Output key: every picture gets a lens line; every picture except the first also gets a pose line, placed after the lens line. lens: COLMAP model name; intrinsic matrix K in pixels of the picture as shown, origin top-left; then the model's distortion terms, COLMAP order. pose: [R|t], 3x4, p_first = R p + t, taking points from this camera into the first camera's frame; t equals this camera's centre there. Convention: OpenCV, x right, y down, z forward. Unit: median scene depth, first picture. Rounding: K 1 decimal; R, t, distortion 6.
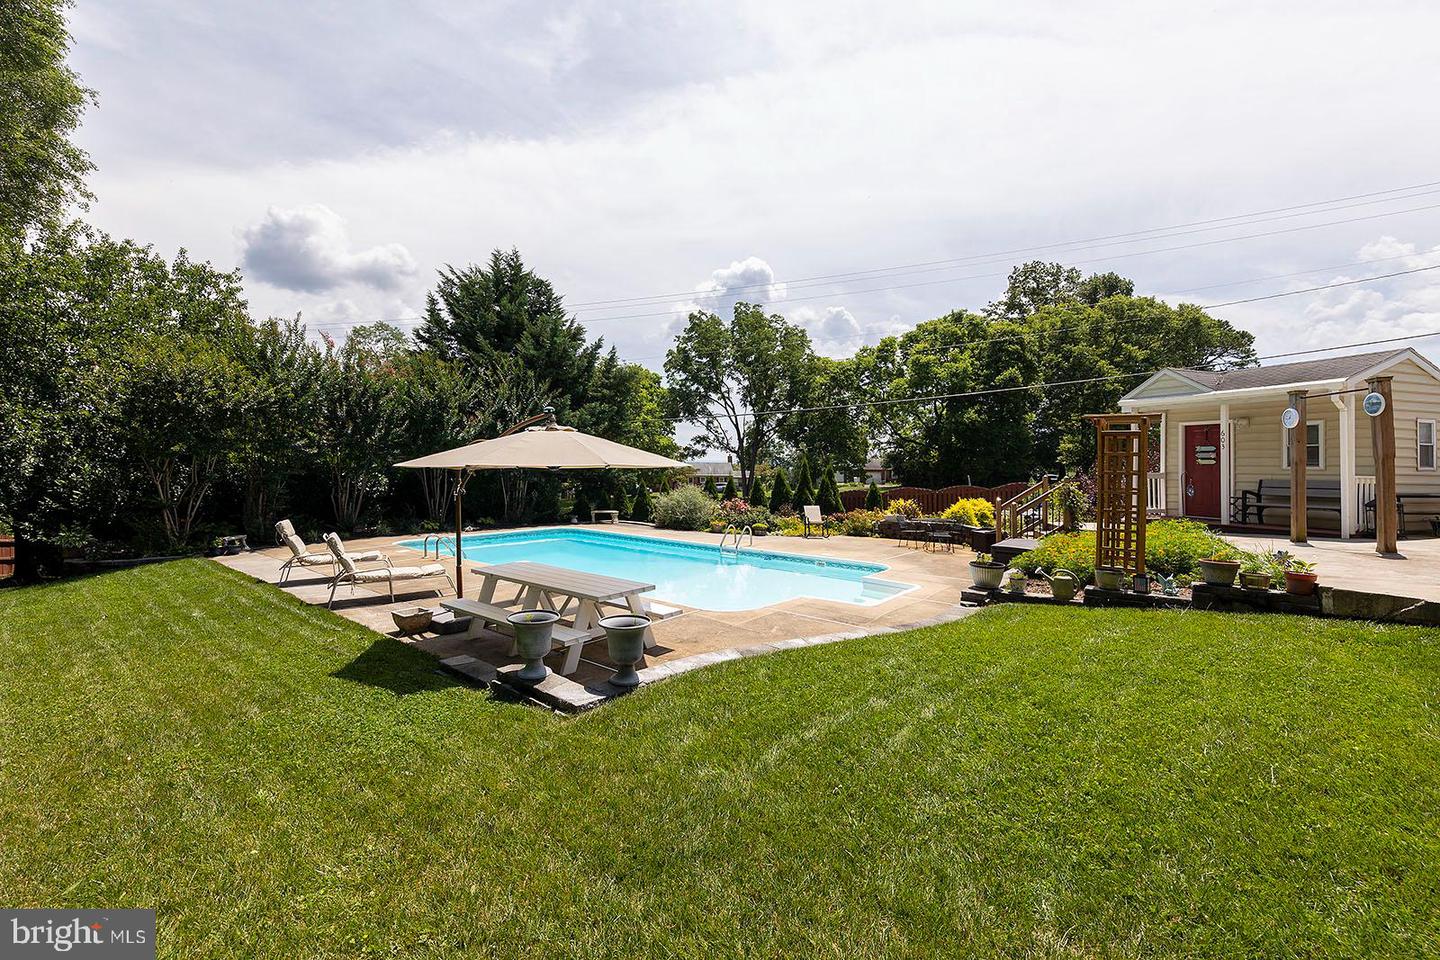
lens RADIAL K [[605.4, 0, 694.6], [0, 605.4, 467.1], [0, 0, 1]] dist [0.008109, 0.000436]
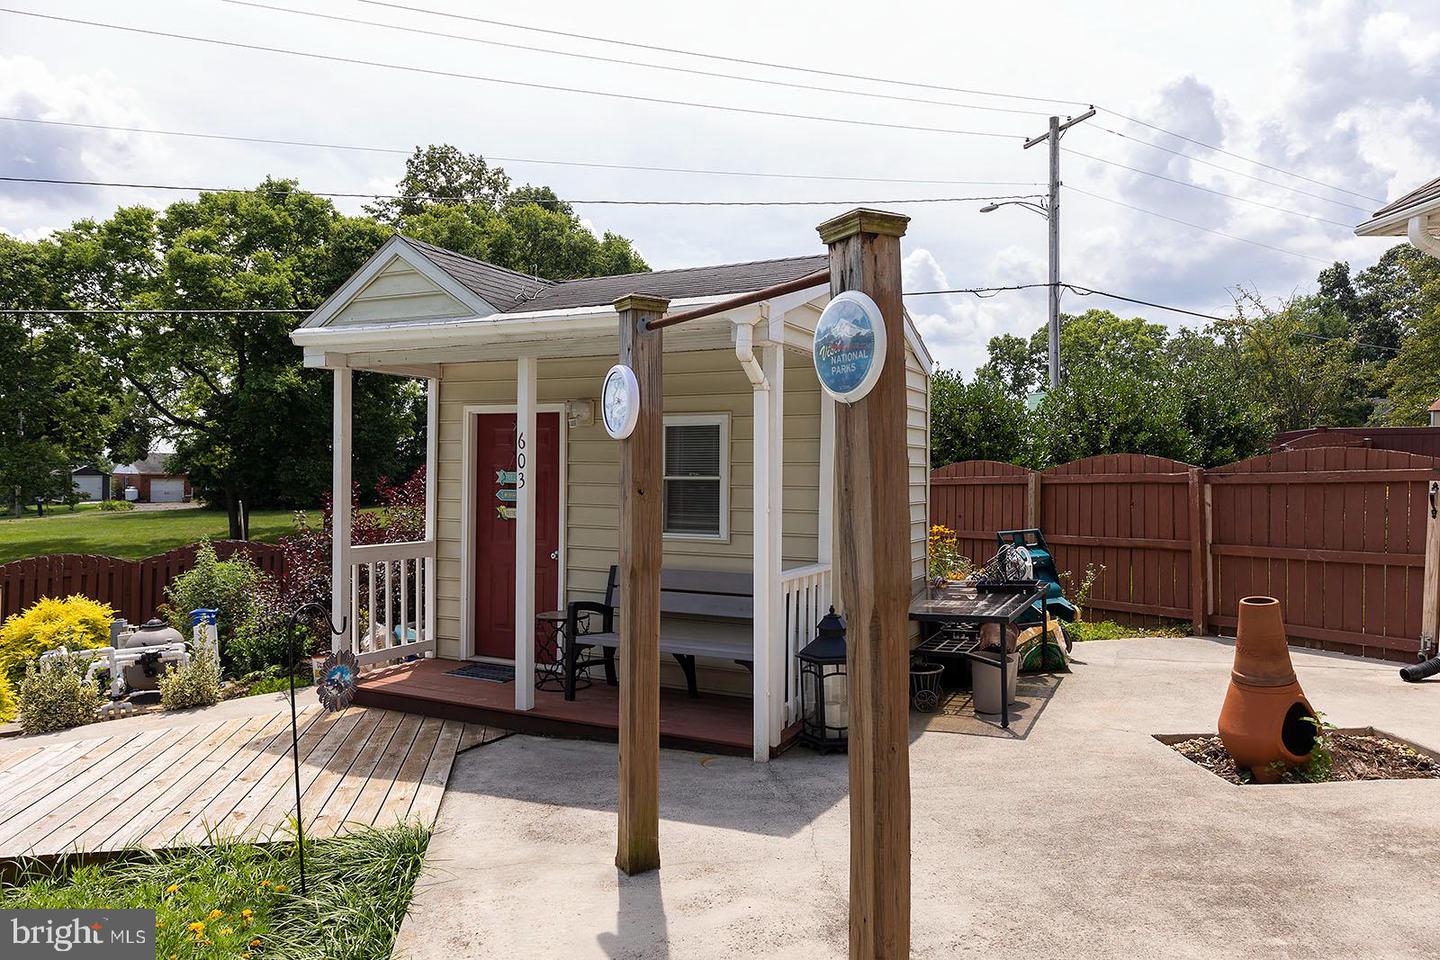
lens RADIAL K [[952.2, 0, 720.0], [0, 952.2, 480.0], [0, 0, 1]] dist [0.002214, 0.000768]
pose [[0.727285, -0.006337, 0.686306, 0.157003], [-0.004768, 0.999887, 0.014286, -0.011287], [-0.686319, -0.013663, 0.727172, 0.144442]]
